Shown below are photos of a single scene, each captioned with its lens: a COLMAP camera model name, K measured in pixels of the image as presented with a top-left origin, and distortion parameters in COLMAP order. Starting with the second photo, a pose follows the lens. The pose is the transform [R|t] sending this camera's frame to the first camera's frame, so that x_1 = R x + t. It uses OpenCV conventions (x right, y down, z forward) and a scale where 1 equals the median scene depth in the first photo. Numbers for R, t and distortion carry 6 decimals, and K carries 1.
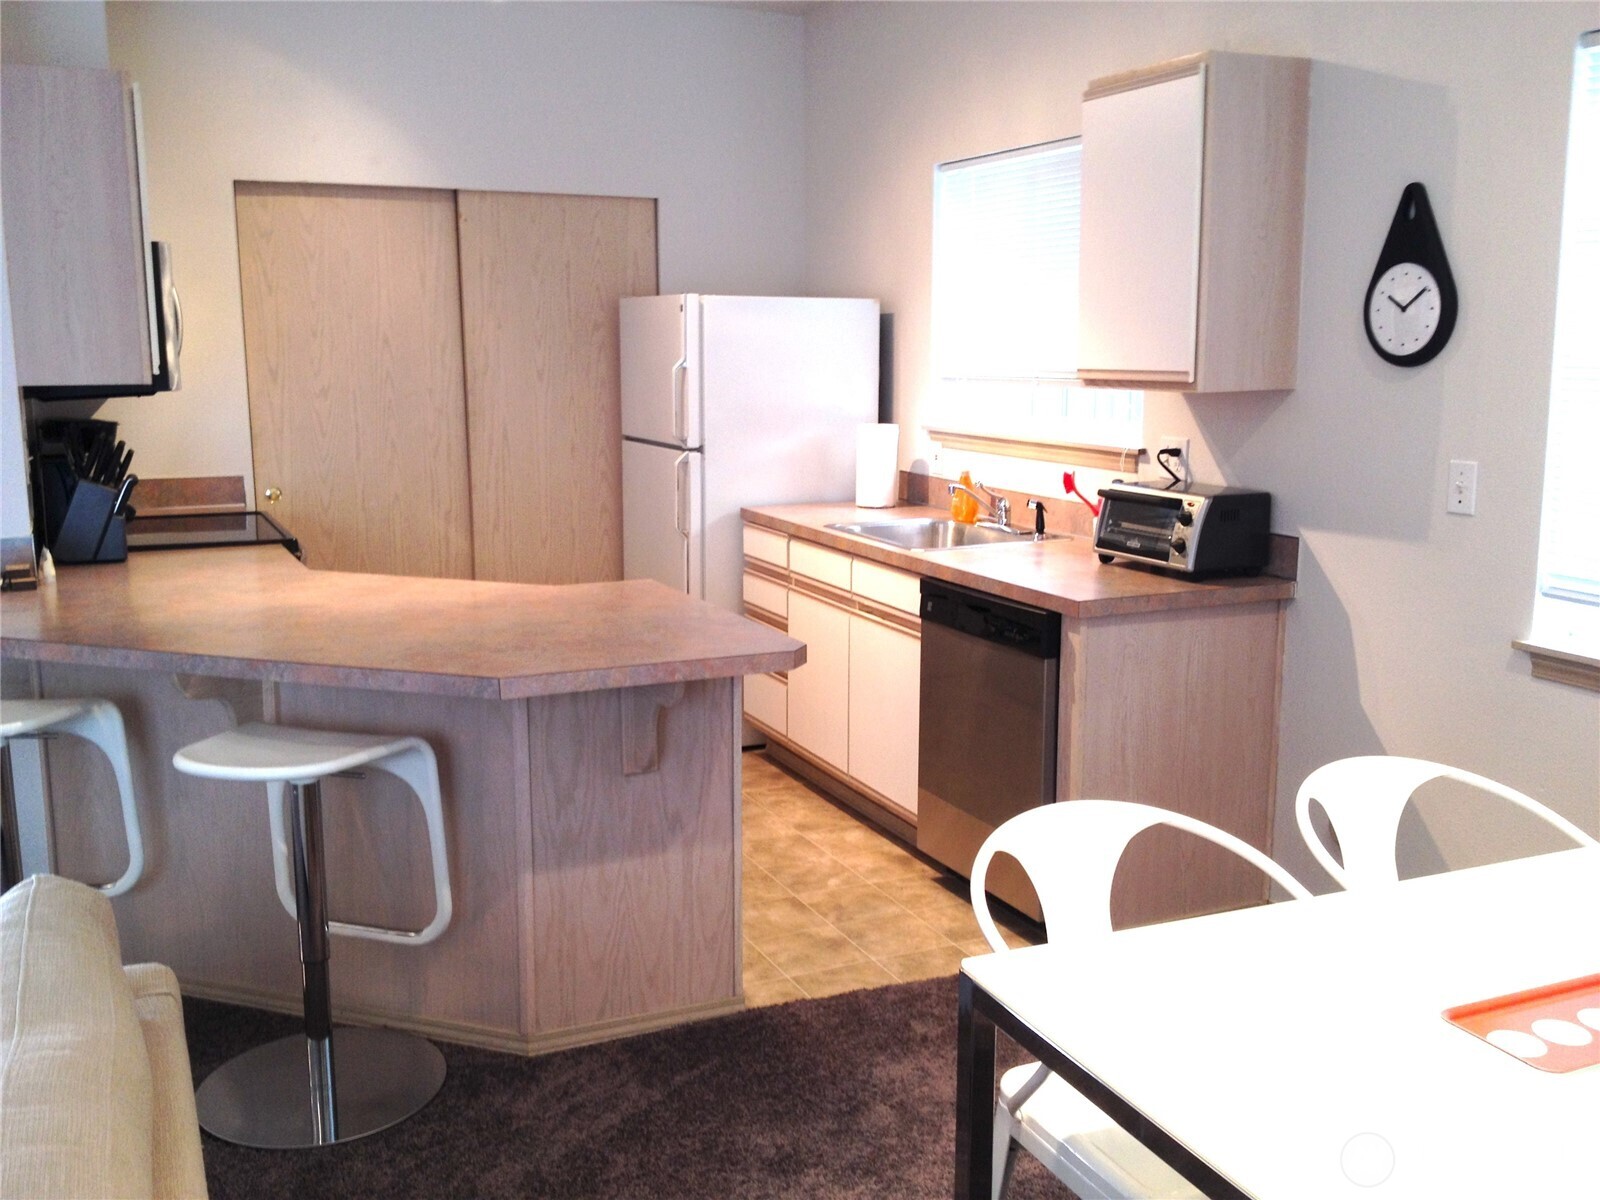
lens RADIAL K [[1472.2, 0, 797.0], [0, 1472.2, 590.2], [0, 0, 1]] dist [0.092691, -0.199206]
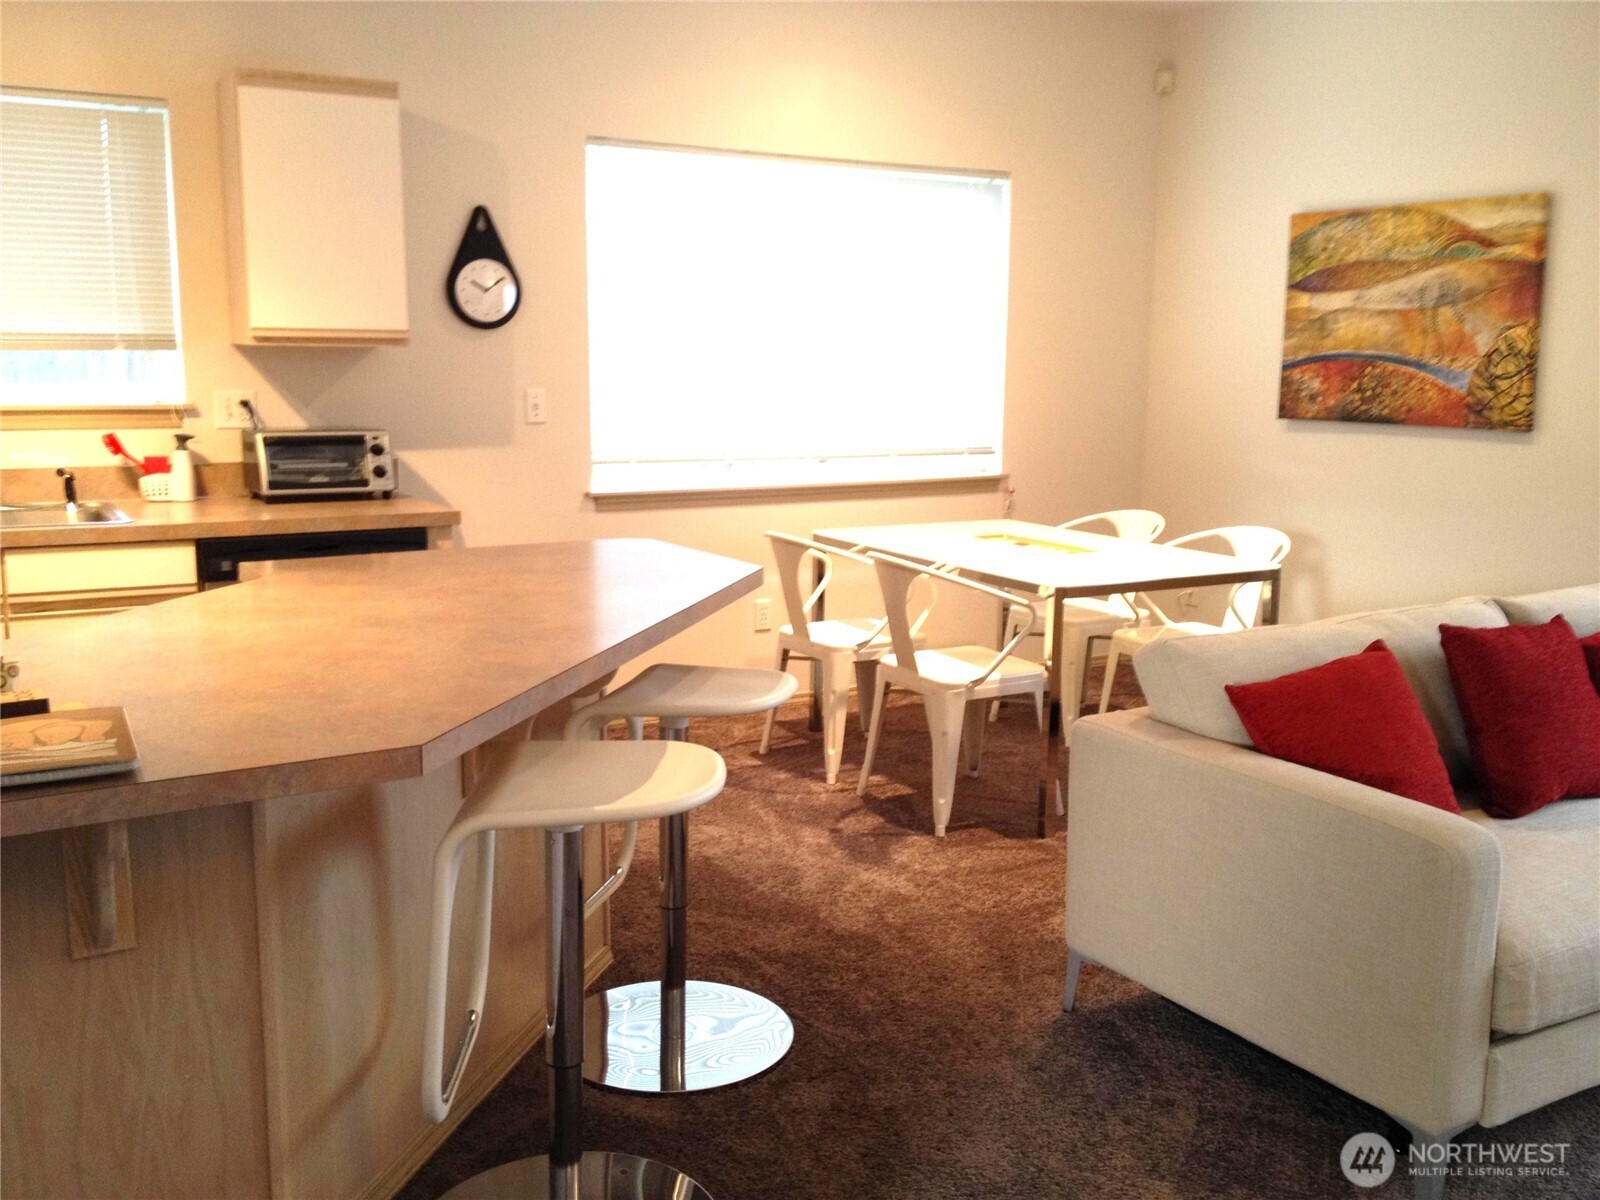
lens RADIAL K [[1472.2, 0, 797.0], [0, 1472.2, 590.2], [0, 0, 1]] dist [0.092691, -0.199206]
pose [[-0.109551, -0.157913, 0.981357, -1.097609], [0.155914, 0.972348, 0.173869, -0.102453], [-0.981677, 0.172054, -0.081901, 0.834310]]
